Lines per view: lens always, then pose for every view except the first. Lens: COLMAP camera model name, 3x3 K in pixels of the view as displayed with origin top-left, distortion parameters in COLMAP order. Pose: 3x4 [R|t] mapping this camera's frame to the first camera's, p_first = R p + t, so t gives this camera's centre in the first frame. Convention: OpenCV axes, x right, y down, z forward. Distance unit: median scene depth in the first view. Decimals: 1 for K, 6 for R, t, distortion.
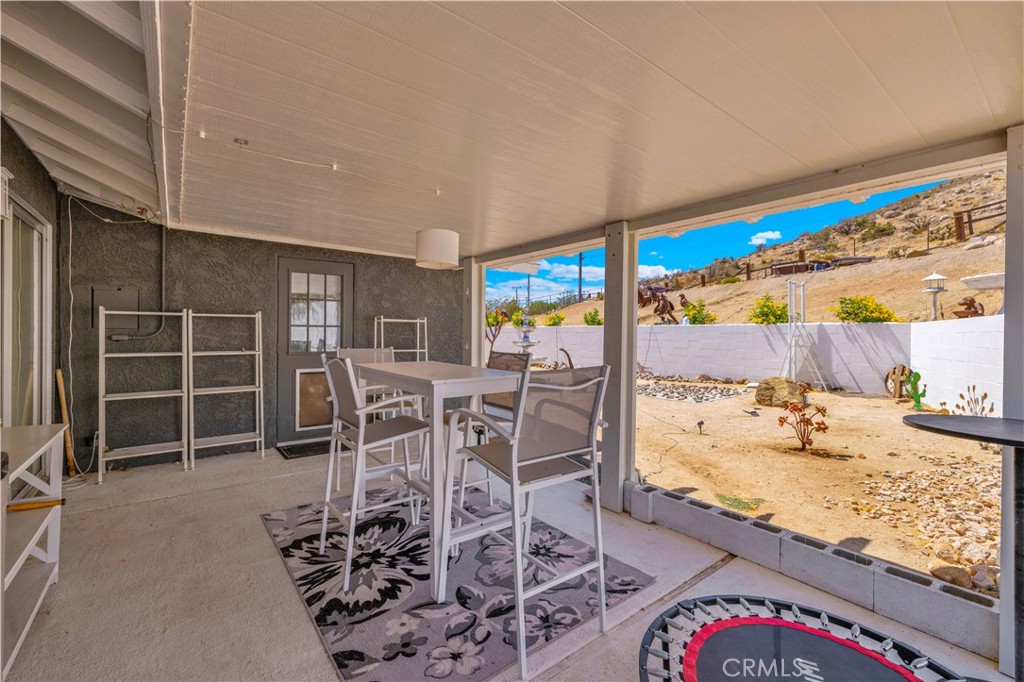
lens RADIAL K [[430.6, 0, 505.2], [0, 430.6, 332.7], [0, 0, 1]] dist [-0.000567, -0.000342]
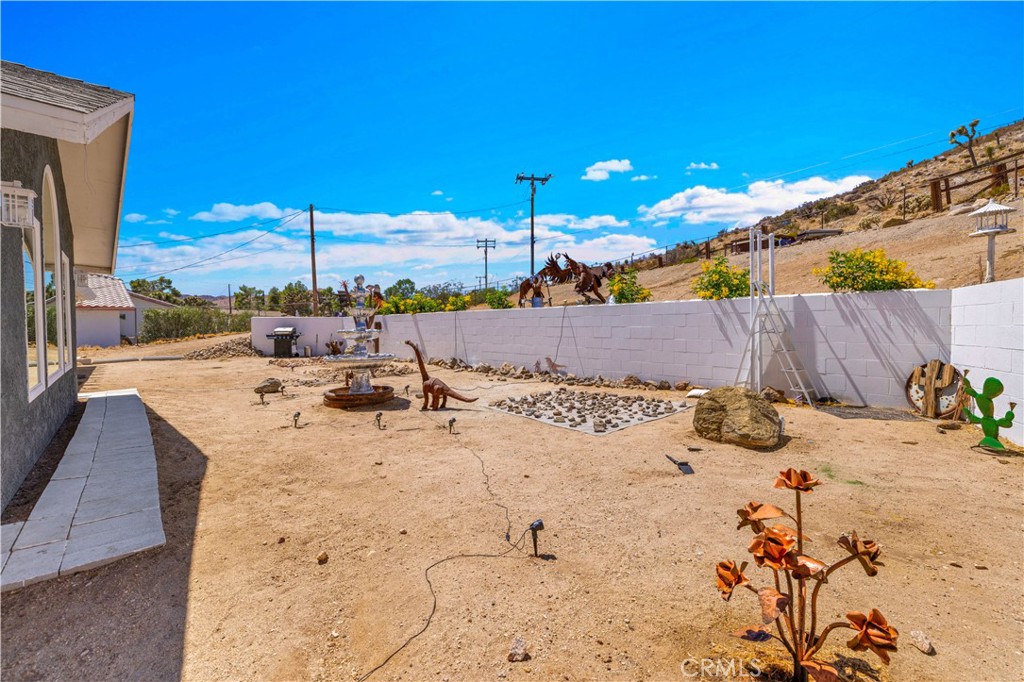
lens RADIAL K [[430.6, 0, 505.2], [0, 430.6, 332.7], [0, 0, 1]] dist [-0.000567, -0.000342]
pose [[0.997833, -0.015366, 0.063983, 0.264653], [0.014194, 0.999724, 0.018721, 0.015871], [-0.064253, -0.017772, 0.997775, 0.401097]]
